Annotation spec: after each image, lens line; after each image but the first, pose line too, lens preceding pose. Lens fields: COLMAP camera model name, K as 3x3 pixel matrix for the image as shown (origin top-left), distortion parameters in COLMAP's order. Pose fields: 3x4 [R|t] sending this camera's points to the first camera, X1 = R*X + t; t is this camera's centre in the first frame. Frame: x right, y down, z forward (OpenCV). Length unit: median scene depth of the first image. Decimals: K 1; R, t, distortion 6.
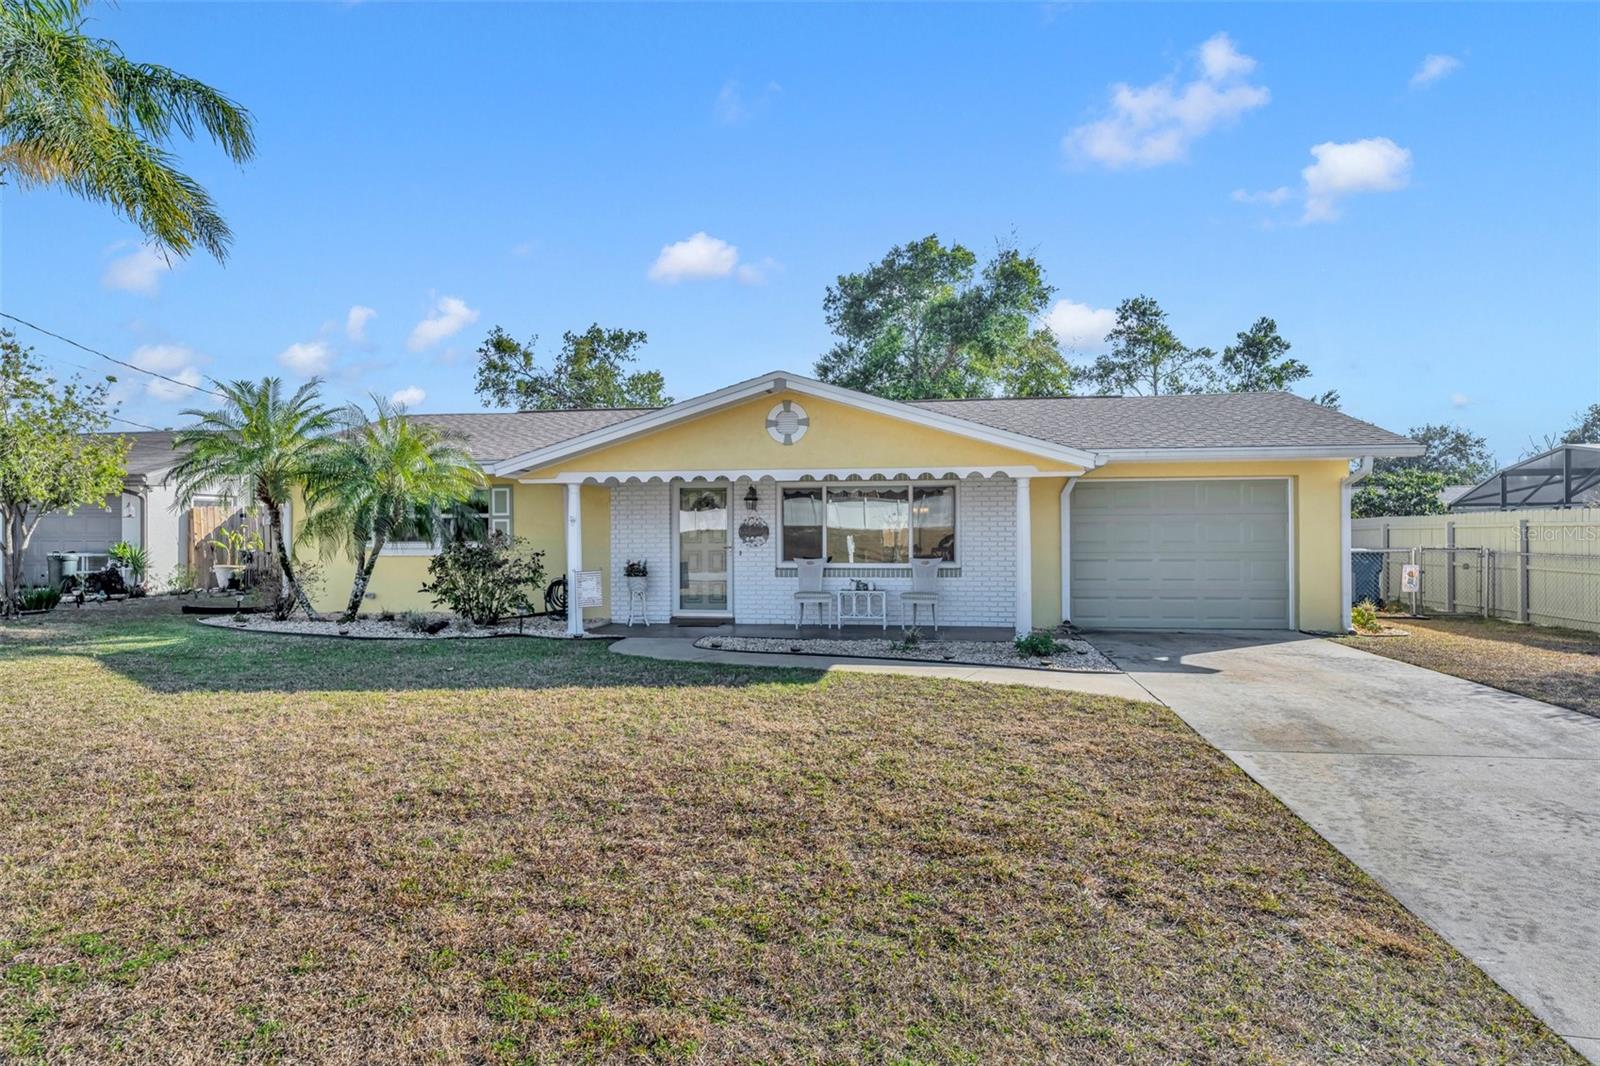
lens RADIAL K [[928.5, 0, 796.3], [0, 928.5, 531.1], [0, 0, 1]] dist [-0.008414, 0.000703]
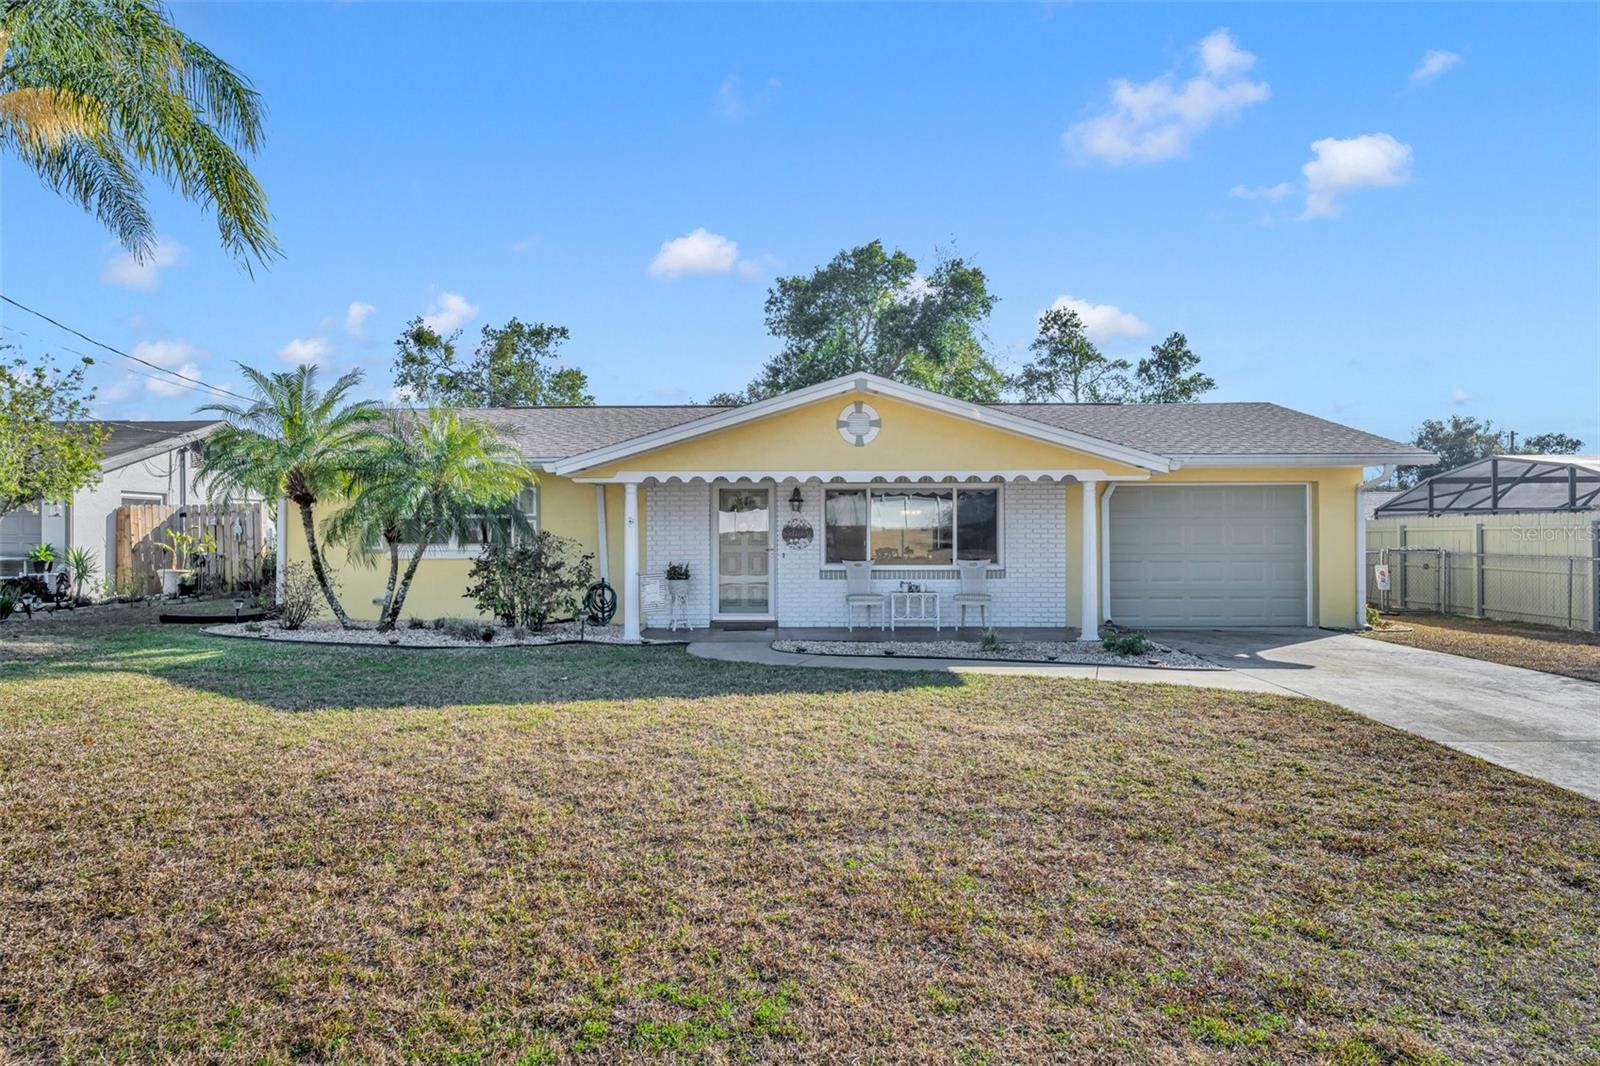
lens RADIAL K [[928.5, 0, 797.3], [0, 928.5, 525.9], [0, 0, 1]] dist [-0.008414, 0.000703]
pose [[0.991137, 0.002469, 0.132821, -0.176080], [-0.001411, 0.999967, -0.008060, 0.000600], [-0.132837, 0.007801, 0.991107, 0.022403]]
